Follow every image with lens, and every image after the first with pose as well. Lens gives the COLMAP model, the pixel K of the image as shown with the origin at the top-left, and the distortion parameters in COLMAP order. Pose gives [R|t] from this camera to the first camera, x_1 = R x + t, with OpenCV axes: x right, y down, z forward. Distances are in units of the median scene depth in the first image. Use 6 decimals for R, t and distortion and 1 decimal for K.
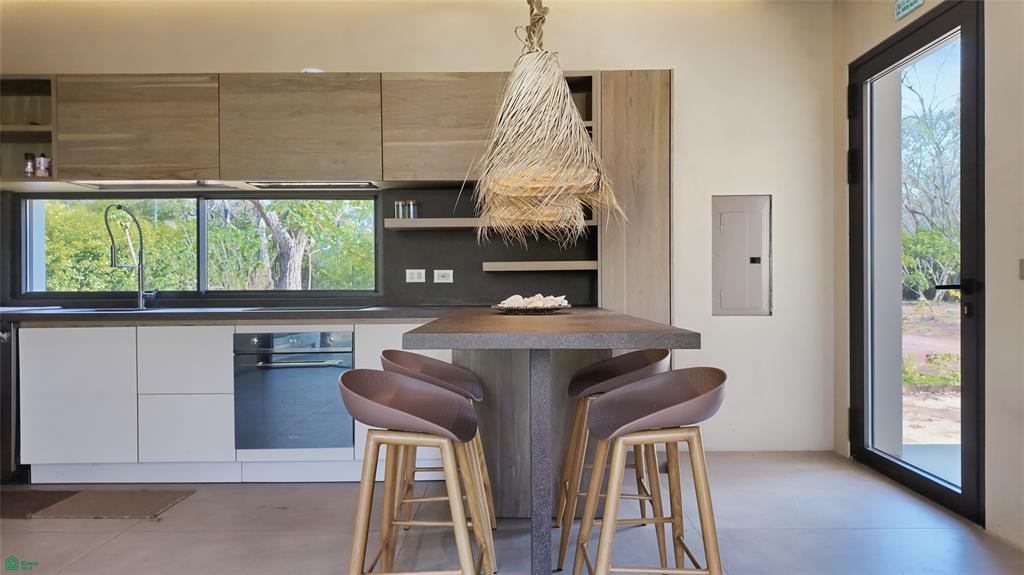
lens RADIAL K [[621.2, 0, 512.0], [0, 621.2, 287.5], [0, 0, 1]] dist [0.001605, -0.000483]
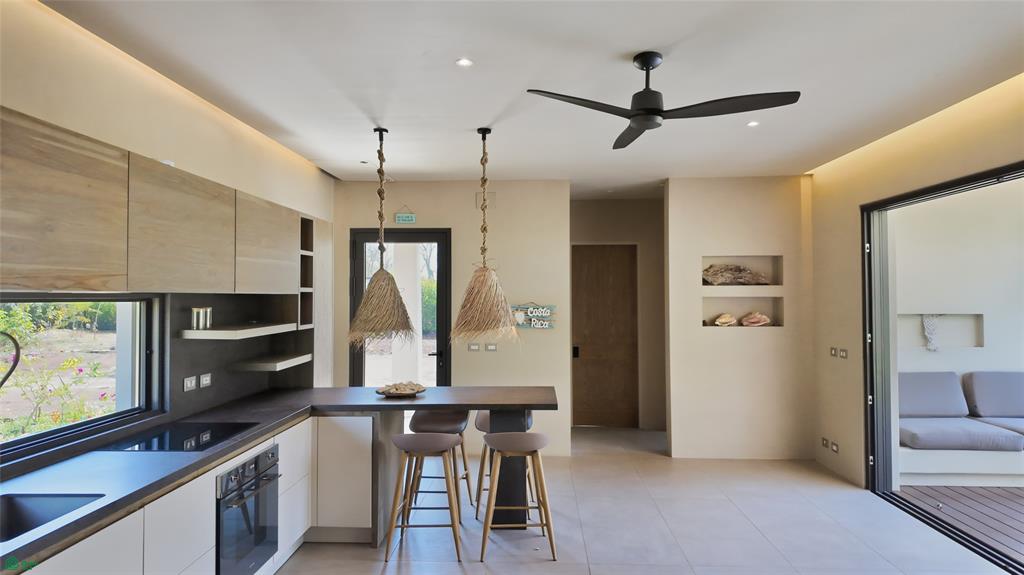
lens RADIAL K [[611.1, 0, 512.0], [0, 611.1, 287.5], [0, 0, 1]] dist [0.080942, -0.000867]
pose [[0.045999, 0.021116, 0.998718, -1.186804], [0.005040, 0.999759, -0.021370, -0.155608], [-0.998929, 0.006017, 0.045881, 0.486654]]
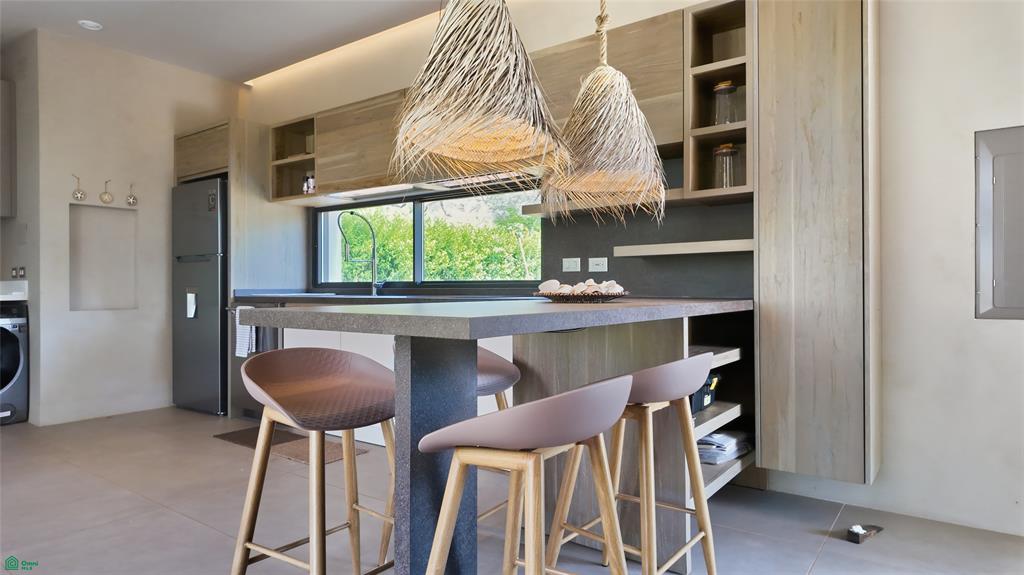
lens RADIAL K [[611.1, 0, 512.0], [0, 611.1, 287.5], [0, 0, 1]] dist [0.080942, -0.000867]
pose [[0.789810, 0.003913, -0.613339, 0.368466], [-0.006029, 0.999981, -0.001383, 0.018914], [0.613322, 0.004790, 0.789818, 0.225217]]
